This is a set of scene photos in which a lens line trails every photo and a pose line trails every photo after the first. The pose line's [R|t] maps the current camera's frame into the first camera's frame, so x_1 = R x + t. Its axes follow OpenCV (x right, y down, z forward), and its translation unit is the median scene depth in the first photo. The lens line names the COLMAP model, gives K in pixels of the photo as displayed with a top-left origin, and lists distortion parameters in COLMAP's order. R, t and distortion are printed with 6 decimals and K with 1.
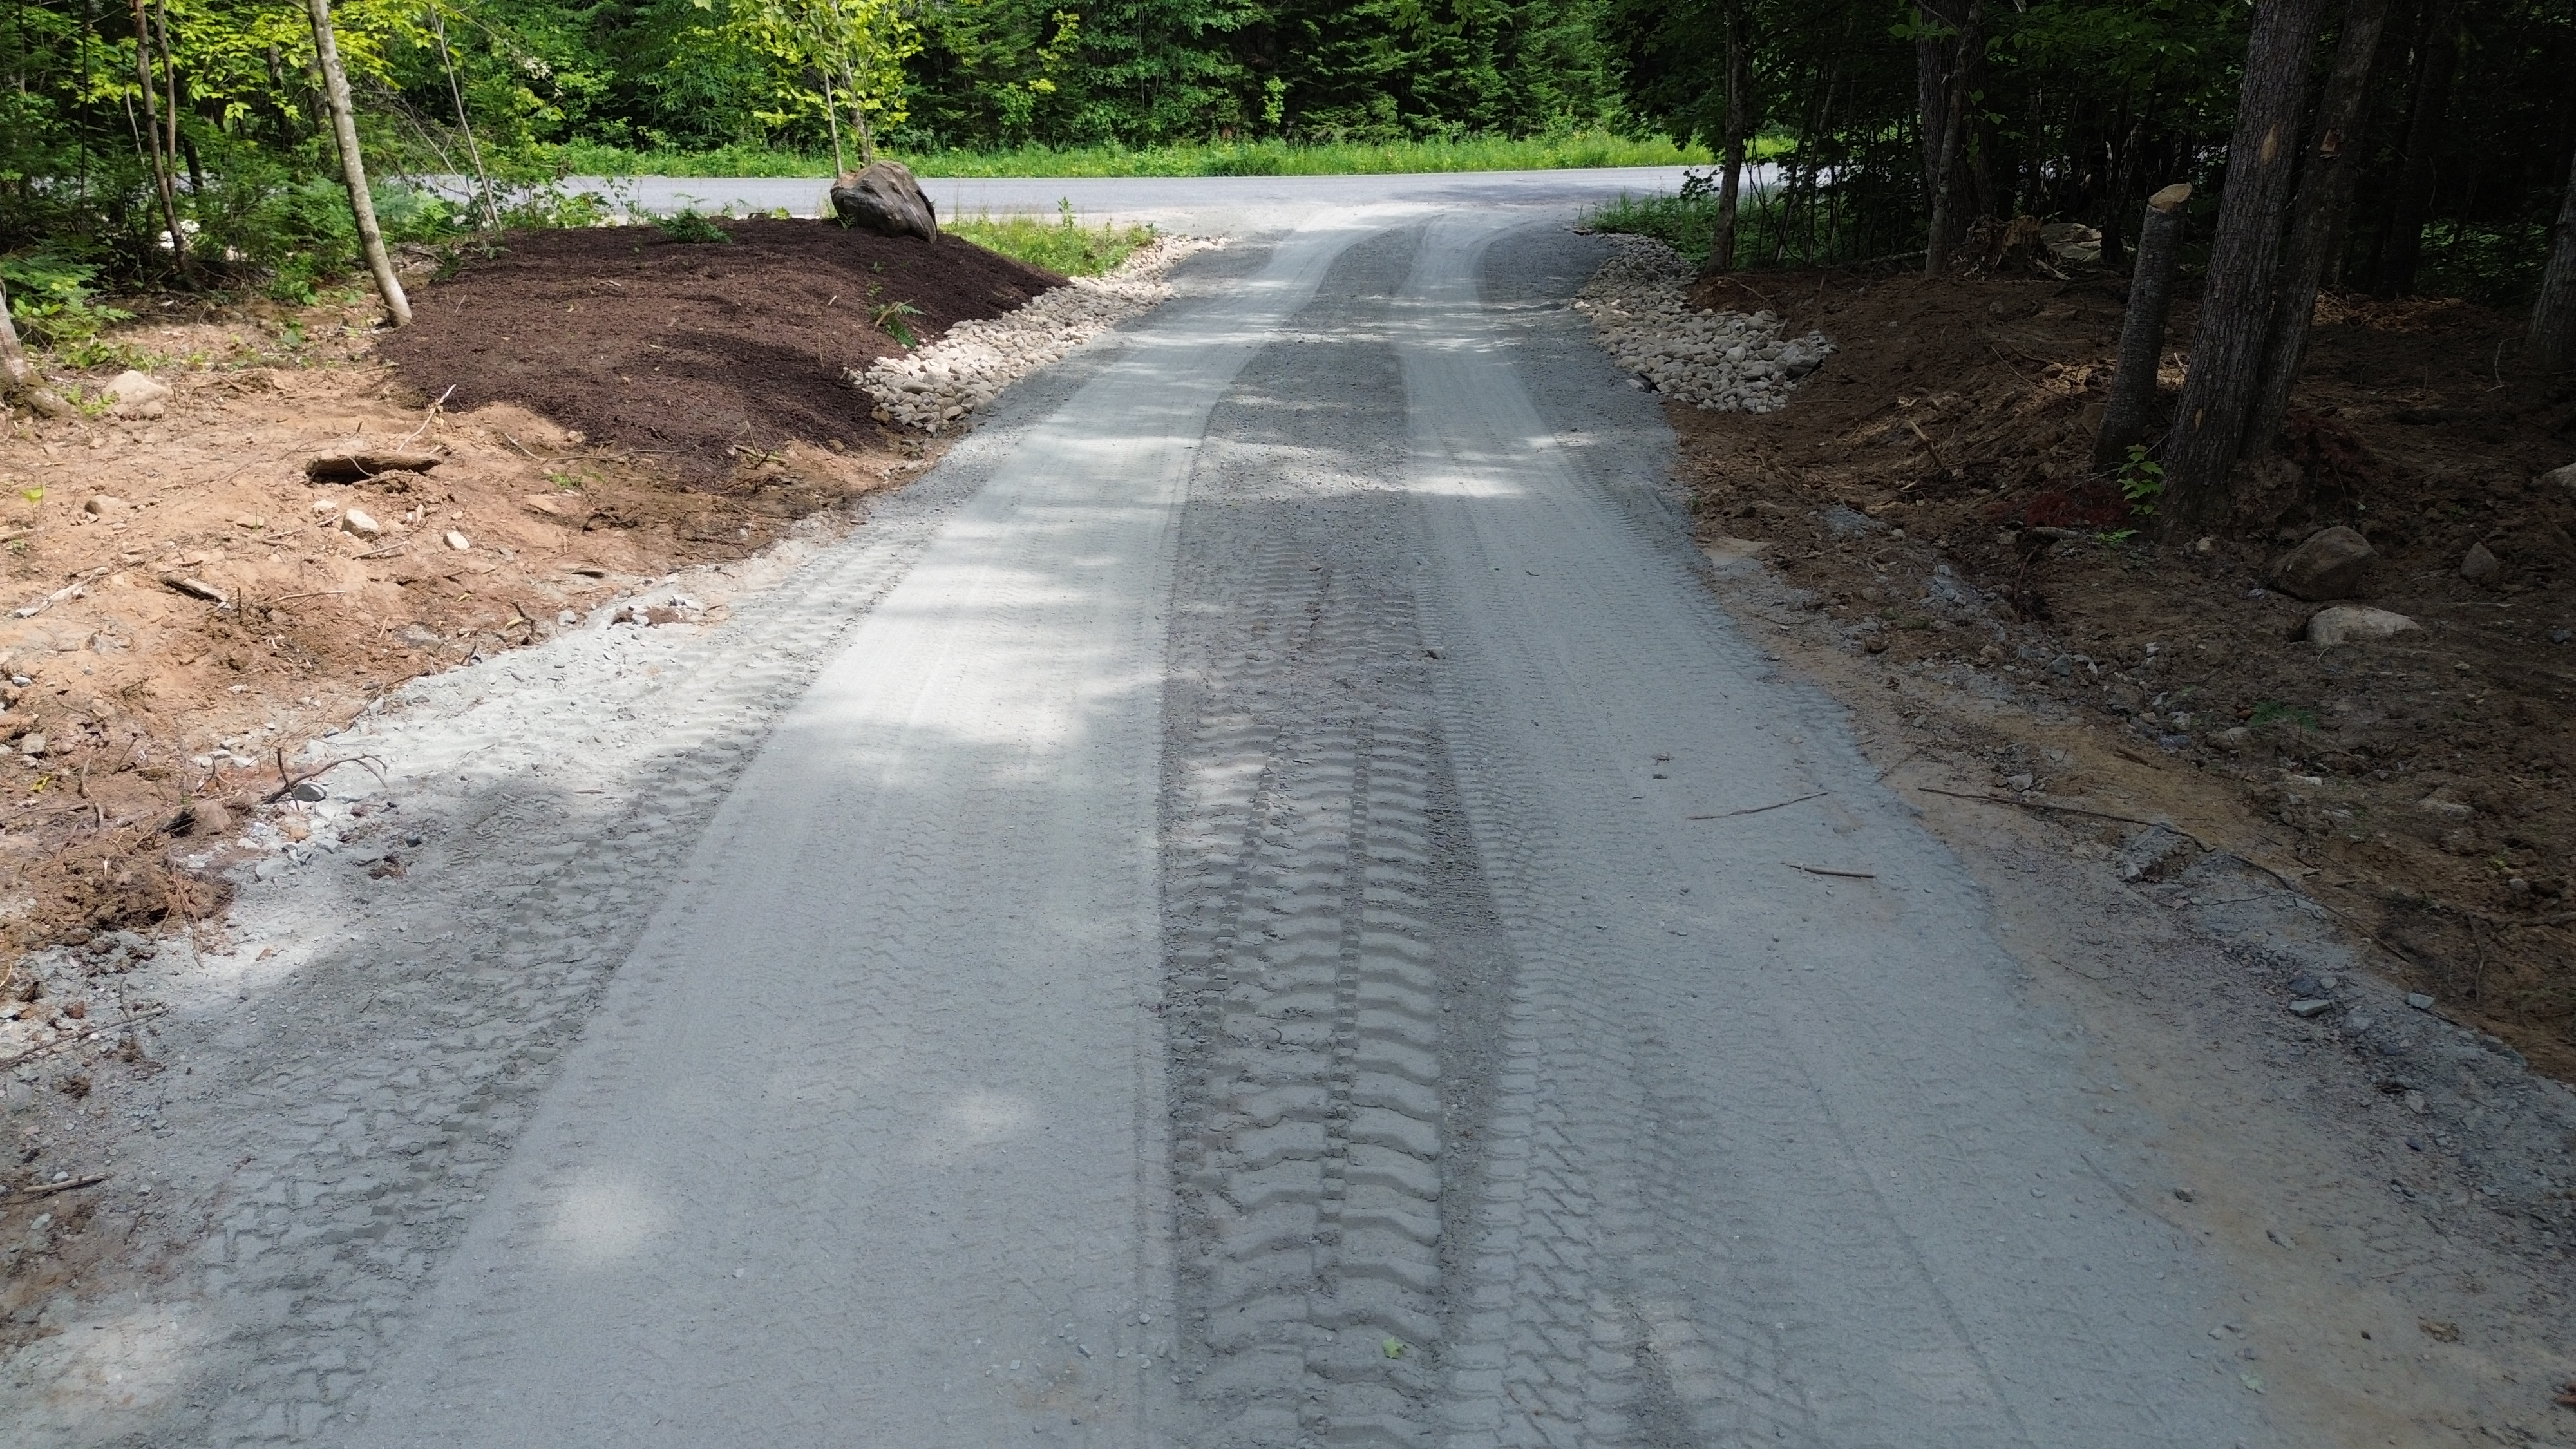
lens RADIAL K [[1852.9, 0, 1290.3], [0, 1852.9, 693.7], [0, 0, 1]] dist [0.078048, -0.084264]
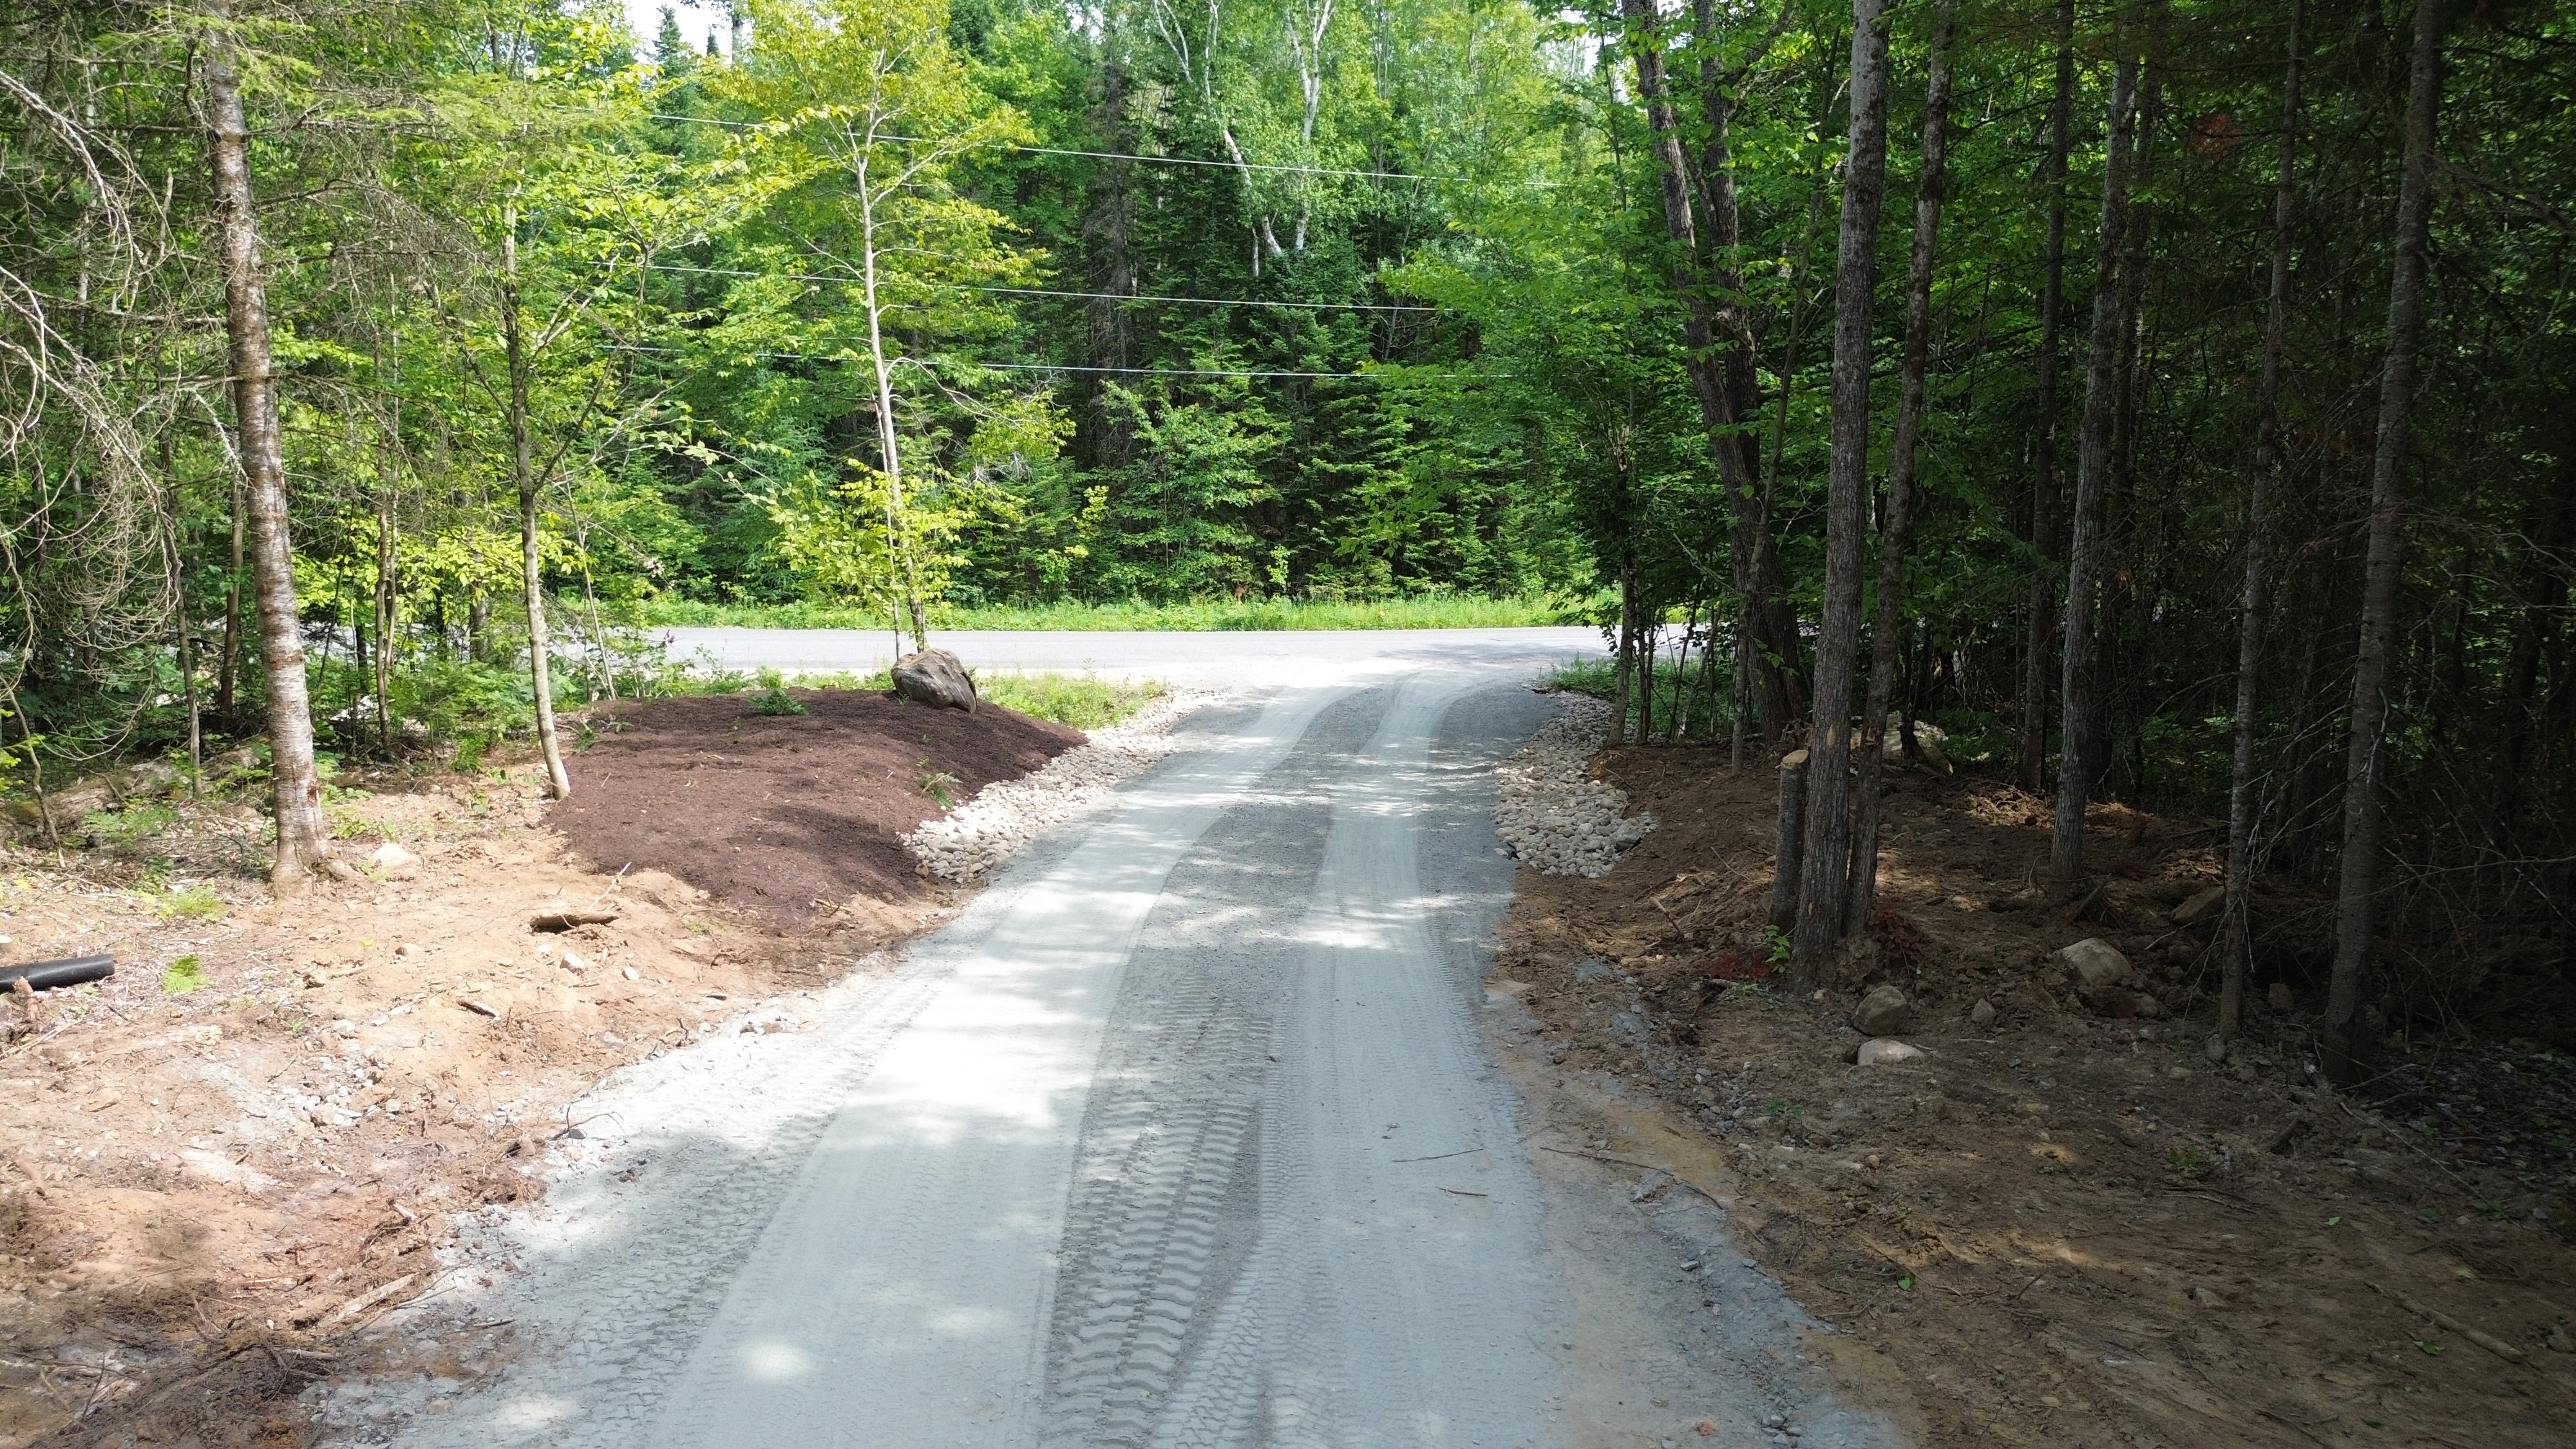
lens RADIAL K [[1820.8, 0, 1288.0], [0, 1820.8, 724.5], [0, 0, 1]] dist [0.111444, -0.195815]
pose [[0.999794, 0.013306, -0.015297, 0.079089], [-0.016126, 0.979219, -0.202165, 0.009385], [0.012290, 0.202370, 0.979232, -0.392325]]
